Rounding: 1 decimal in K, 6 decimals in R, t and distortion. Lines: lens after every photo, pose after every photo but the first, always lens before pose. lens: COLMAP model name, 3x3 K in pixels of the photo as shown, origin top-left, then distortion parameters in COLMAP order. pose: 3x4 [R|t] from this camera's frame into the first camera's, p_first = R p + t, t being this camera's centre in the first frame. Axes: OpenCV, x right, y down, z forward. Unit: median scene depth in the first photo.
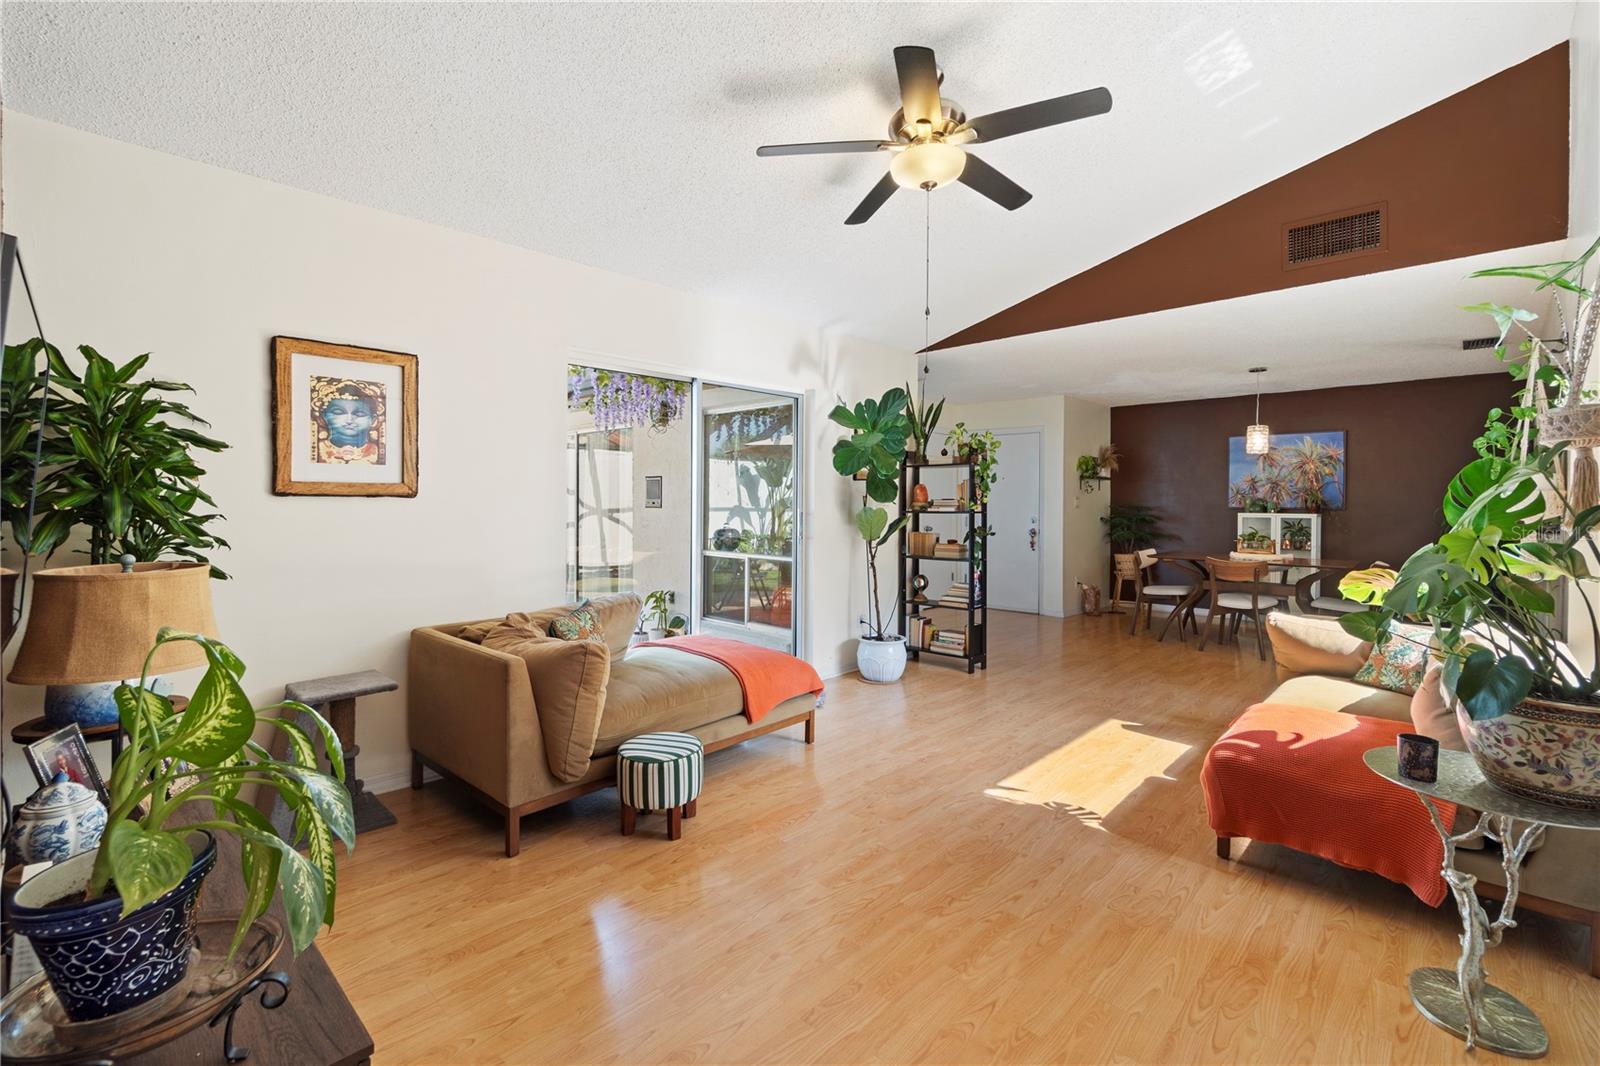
lens RADIAL K [[703.5, 0, 792.4], [0, 703.5, 508.8], [0, 0, 1]] dist [-0.006306, 0.001453]
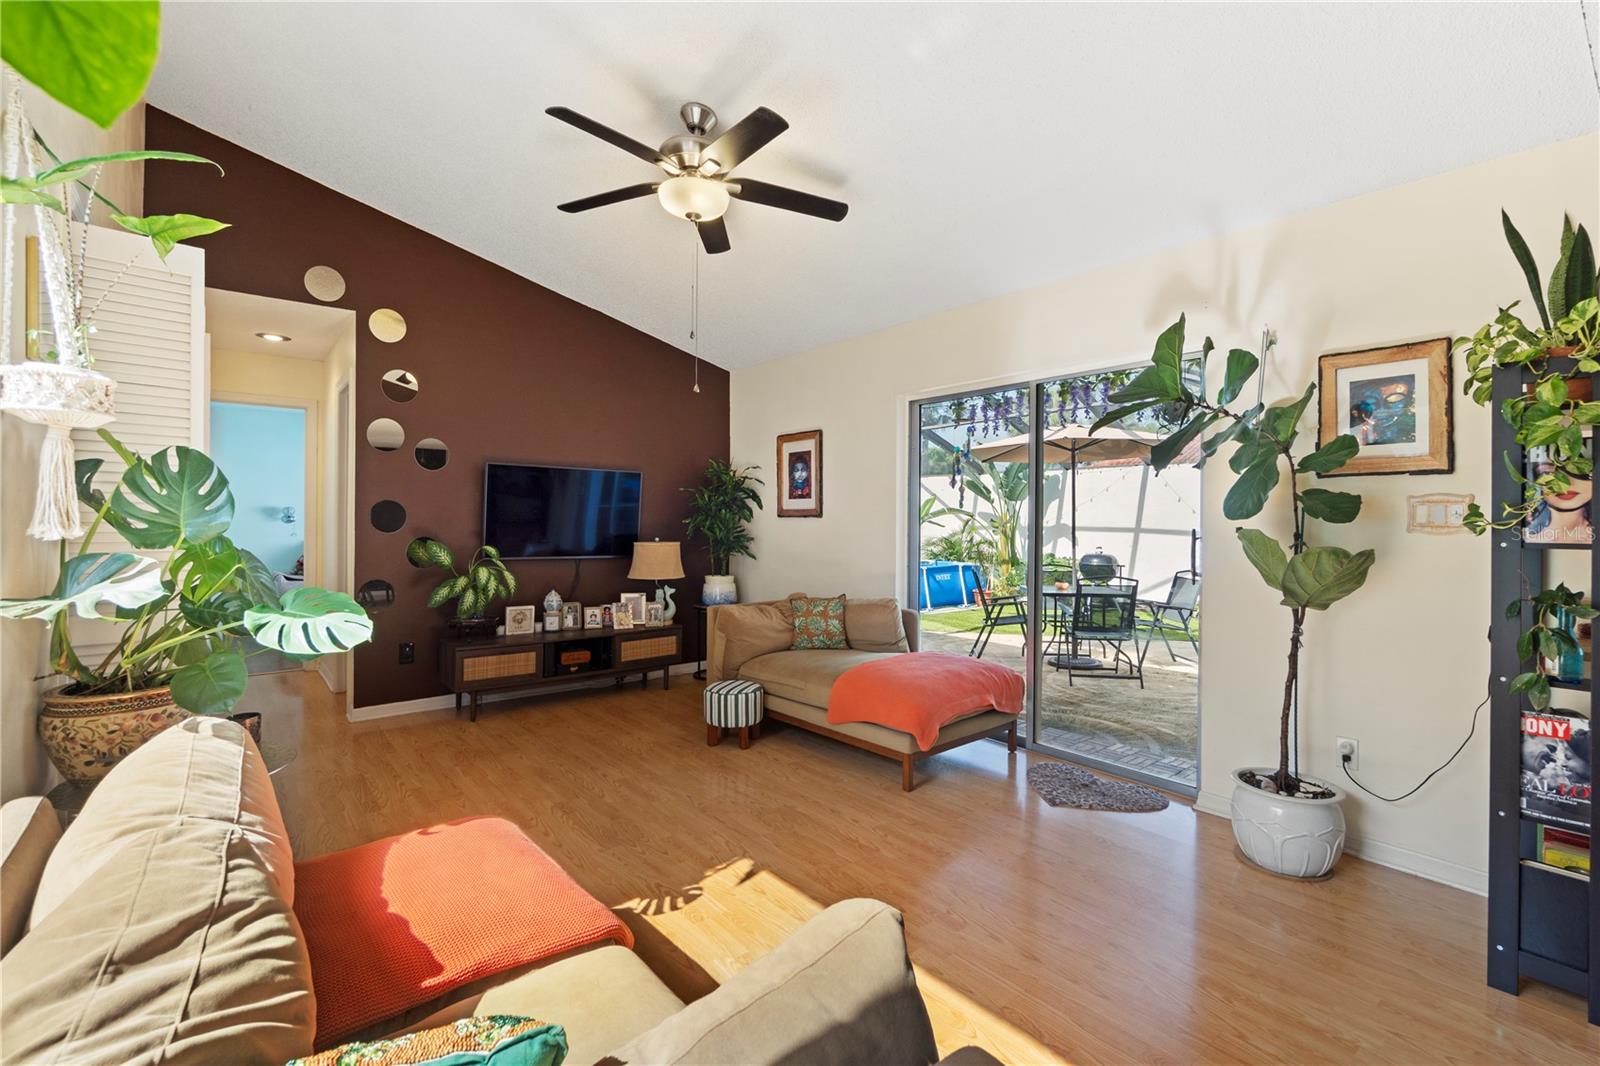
lens RADIAL K [[703.5, 0, 806.5], [0, 703.5, 530.5], [0, 0, 1]] dist [-0.006306, 0.001453]
pose [[-0.092877, 0.008703, -0.995640, 1.153593], [-0.014682, 0.999841, 0.010109, -0.002086], [0.995569, 0.015557, -0.092734, 1.194703]]
